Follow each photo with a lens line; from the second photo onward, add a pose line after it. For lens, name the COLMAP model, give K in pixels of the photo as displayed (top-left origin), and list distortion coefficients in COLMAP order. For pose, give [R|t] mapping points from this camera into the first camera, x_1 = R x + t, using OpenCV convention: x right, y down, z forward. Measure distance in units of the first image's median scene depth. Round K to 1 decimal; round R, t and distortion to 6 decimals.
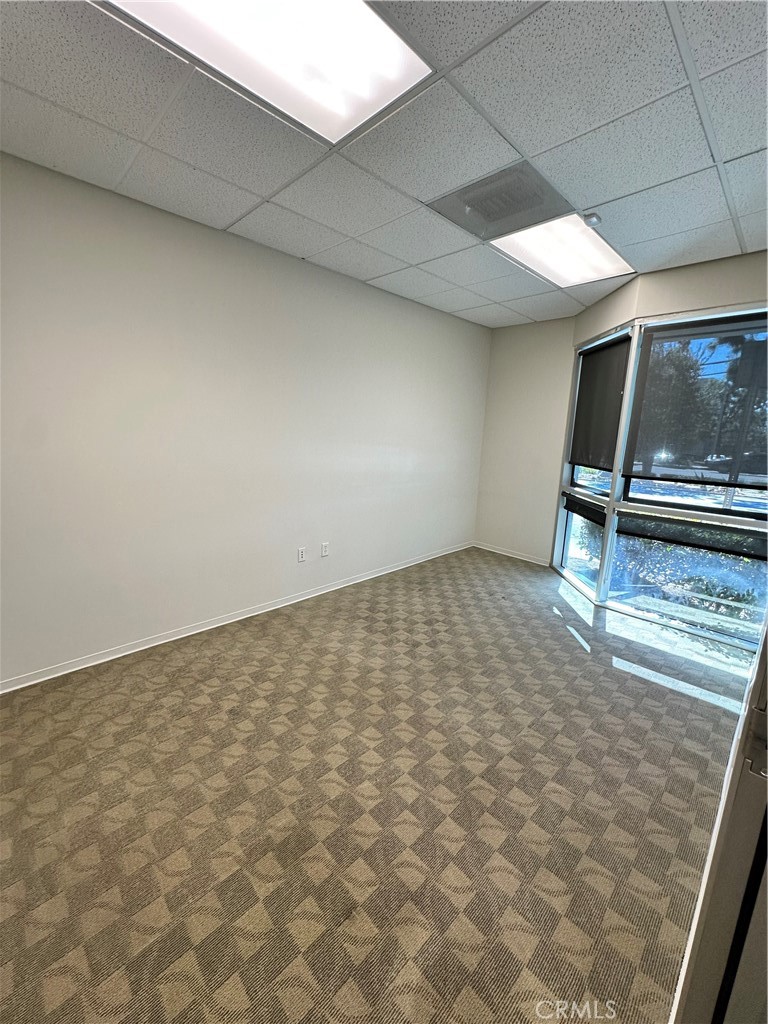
lens RADIAL K [[411.0, 0, 384.5], [0, 411.0, 506.5], [0, 0, 1]] dist [-0.003986, 0.000679]
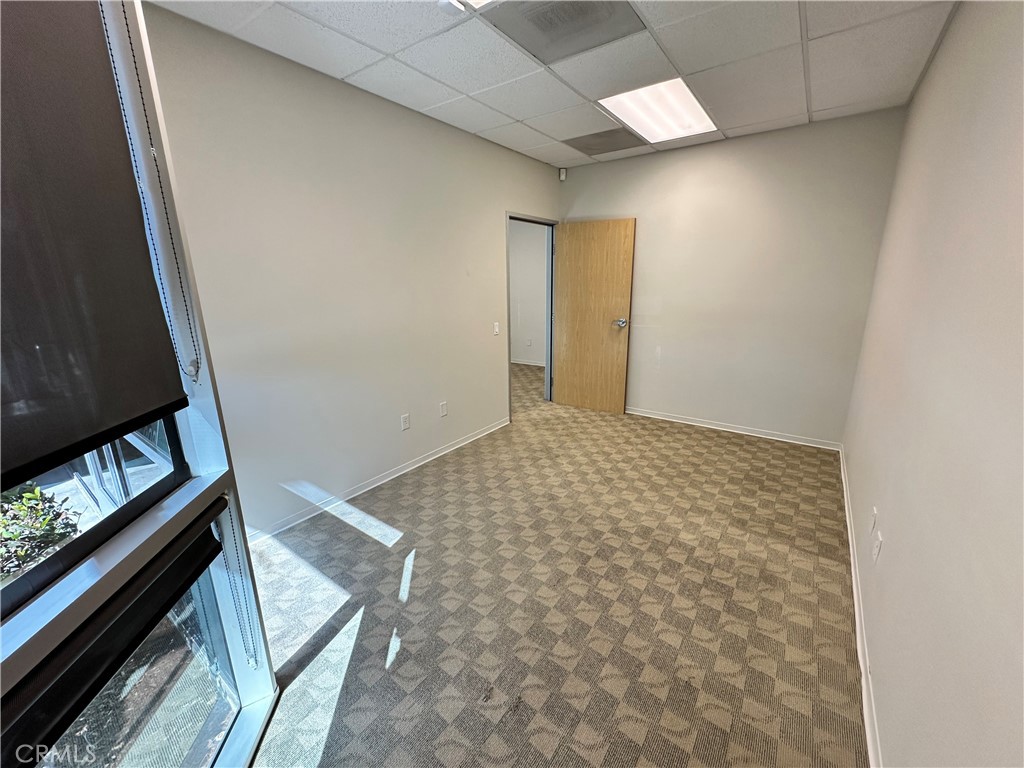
lens RADIAL K [[411.0, 0, 512.5], [0, 411.0, 380.3], [0, 0, 1]] dist [-0.003986, 0.000679]
pose [[-0.987086, 0.020966, -0.158813, 0.384111], [-0.047022, 0.909803, 0.412369, -0.276898], [0.153134, 0.414511, -0.897068, 1.469155]]
